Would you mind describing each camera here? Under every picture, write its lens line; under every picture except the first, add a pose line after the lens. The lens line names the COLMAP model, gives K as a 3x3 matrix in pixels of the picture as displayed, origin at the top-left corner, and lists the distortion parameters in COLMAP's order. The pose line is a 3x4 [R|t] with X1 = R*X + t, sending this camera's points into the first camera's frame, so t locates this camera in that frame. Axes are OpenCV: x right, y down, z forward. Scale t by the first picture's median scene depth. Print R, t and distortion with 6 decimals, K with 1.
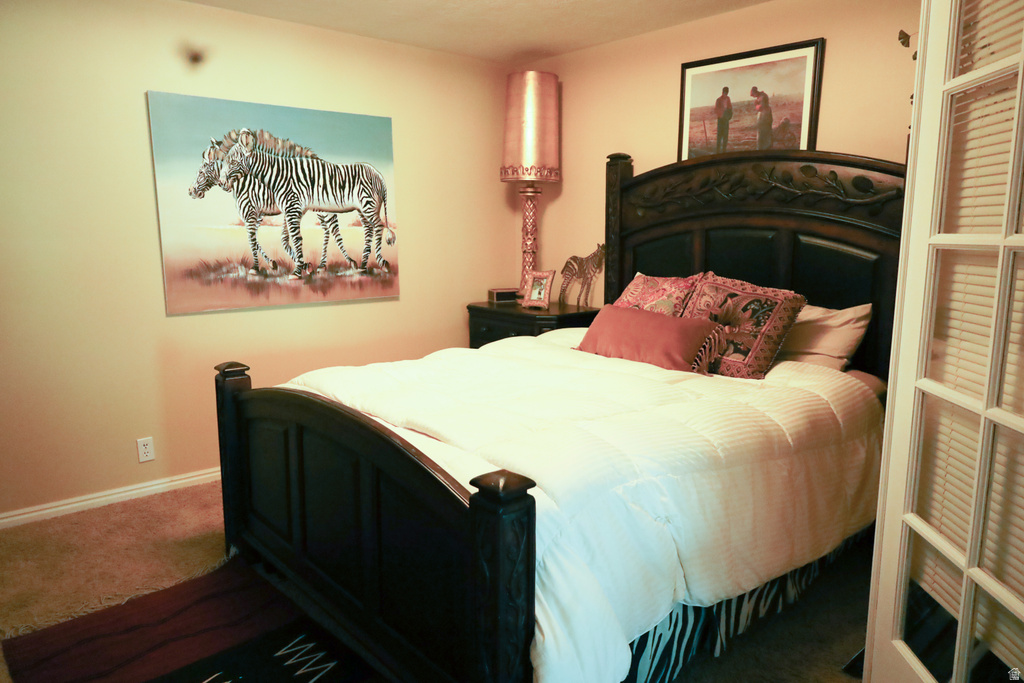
lens RADIAL K [[693.9, 0, 512.7], [0, 693.9, 343.0], [0, 0, 1]] dist [-0.010248, 0.008470]
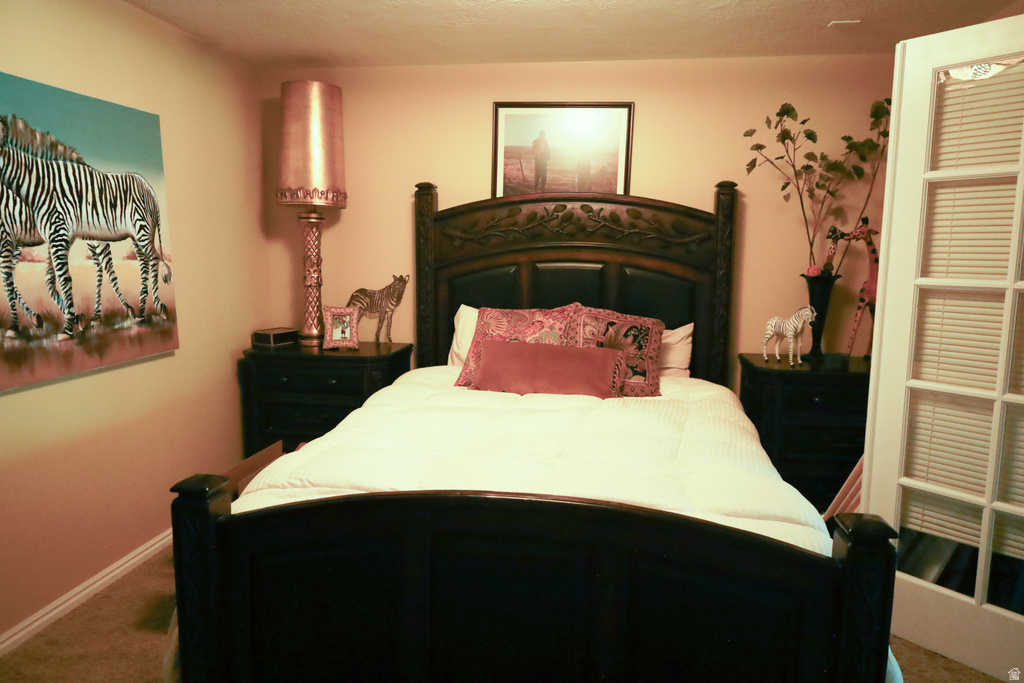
lens RADIAL K [[693.9, 0, 514.1], [0, 693.9, 345.2], [0, 0, 1]] dist [-0.010248, 0.008470]
pose [[0.758712, -0.086083, 0.645713, -0.434981], [0.097670, 0.995058, 0.017894, -0.057926], [-0.644063, 0.049490, 0.763370, 0.210322]]
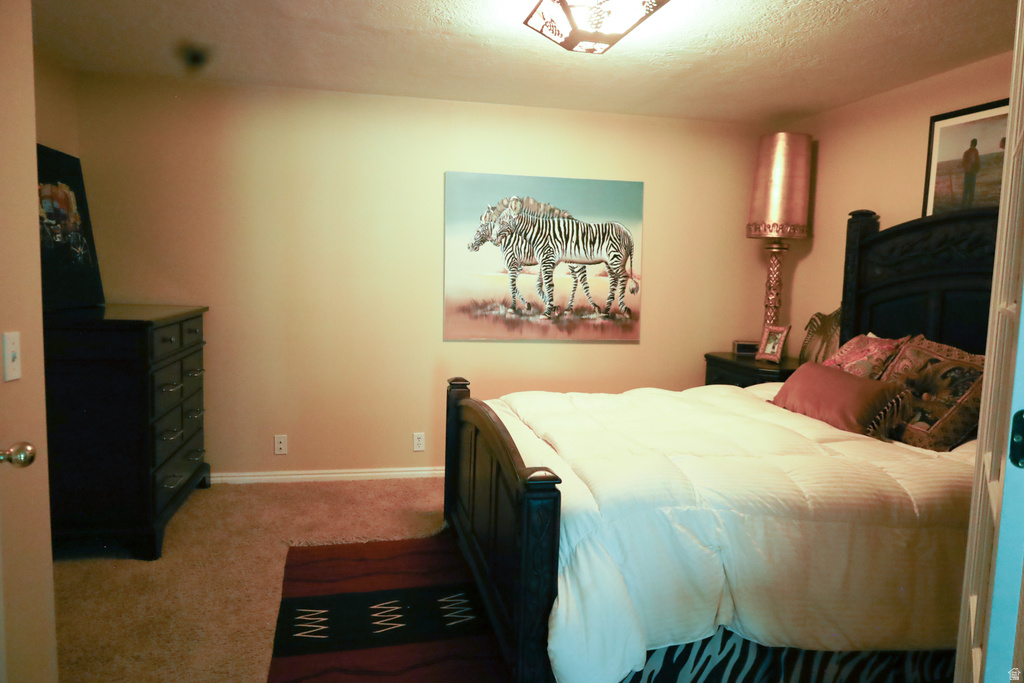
lens RADIAL K [[693.9, 0, 517.1], [0, 693.9, 345.4], [0, 0, 1]] dist [-0.010248, 0.008470]
pose [[0.879320, 0.074736, -0.470330, 0.216141], [-0.105653, 0.993613, -0.039642, 0.005672], [0.464363, 0.084550, 0.881600, -0.072638]]
